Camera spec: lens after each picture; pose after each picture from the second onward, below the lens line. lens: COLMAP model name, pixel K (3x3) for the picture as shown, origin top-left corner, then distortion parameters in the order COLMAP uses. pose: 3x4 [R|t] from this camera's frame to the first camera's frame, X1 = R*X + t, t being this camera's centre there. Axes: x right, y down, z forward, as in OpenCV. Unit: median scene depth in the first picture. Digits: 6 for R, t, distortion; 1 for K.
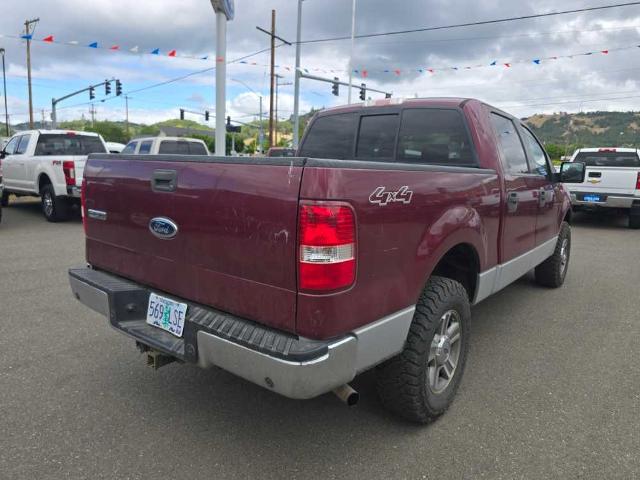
lens RADIAL K [[472.0, 0, 322.5], [0, 472.0, 240.1], [0, 0, 1]] dist [0.080067, -0.002331]
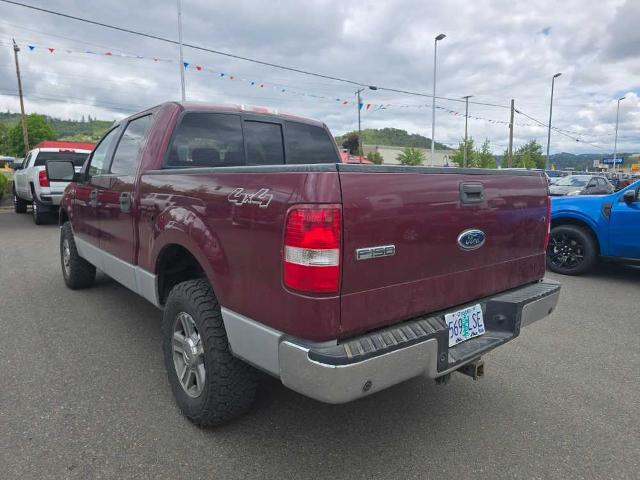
lens RADIAL K [[465.9, 0, 314.0], [0, 465.9, 229.8], [0, 0, 1]] dist [-0.014189, -0.001090]
pose [[0.165269, -0.146766, 0.975267, -1.390251], [0.148544, 0.981289, 0.122500, -0.222939], [-0.974998, 0.124624, 0.183978, 1.169780]]
